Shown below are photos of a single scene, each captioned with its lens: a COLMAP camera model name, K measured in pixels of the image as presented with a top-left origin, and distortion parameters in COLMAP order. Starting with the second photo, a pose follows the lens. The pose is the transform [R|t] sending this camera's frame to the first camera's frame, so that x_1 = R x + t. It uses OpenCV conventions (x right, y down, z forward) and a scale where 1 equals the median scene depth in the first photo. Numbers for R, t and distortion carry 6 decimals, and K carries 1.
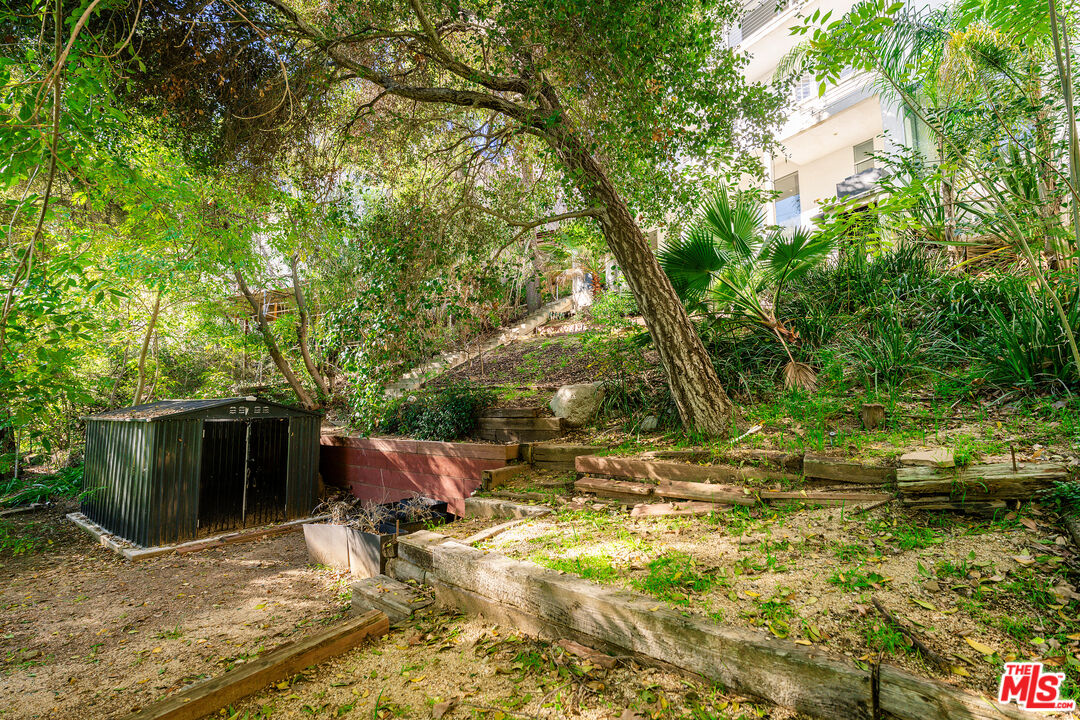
lens RADIAL K [[466.1, 0, 534.2], [0, 466.1, 353.0], [0, 0, 1]] dist [0.000423, 0.000242]
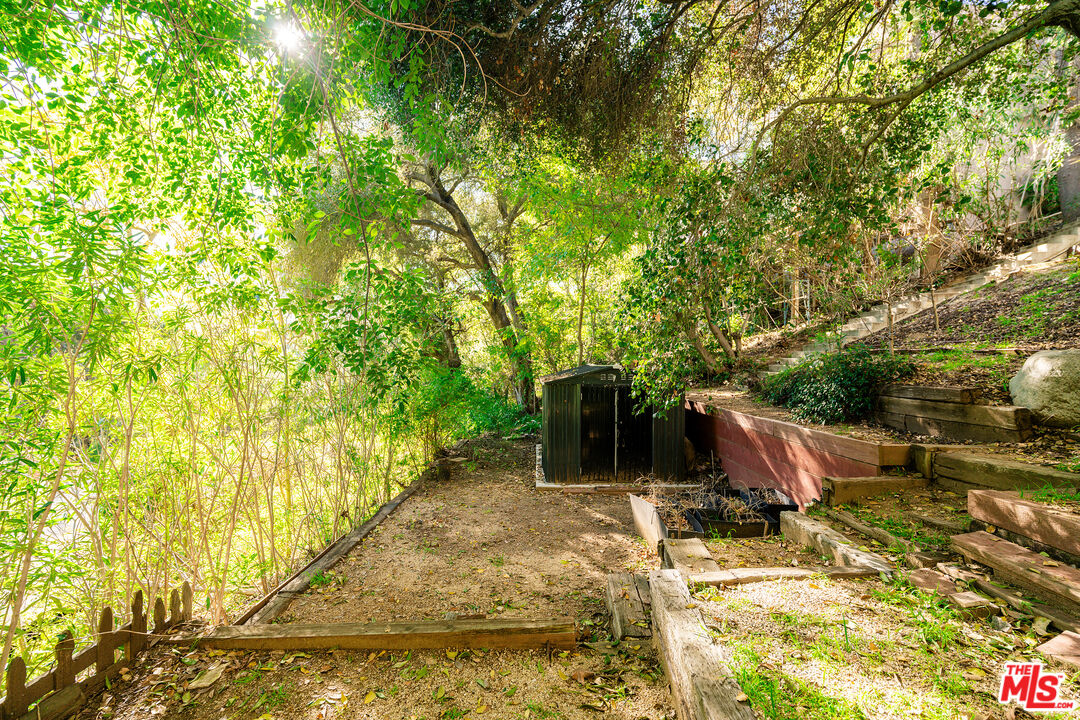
lens RADIAL K [[466.1, 0, 534.2], [0, 466.1, 353.0], [0, 0, 1]] dist [0.000423, 0.000242]
pose [[0.622223, -0.009087, -0.782788, 0.137171], [0.078251, 0.995647, 0.050642, -0.005549], [0.778920, -0.092765, 0.620225, 0.179357]]
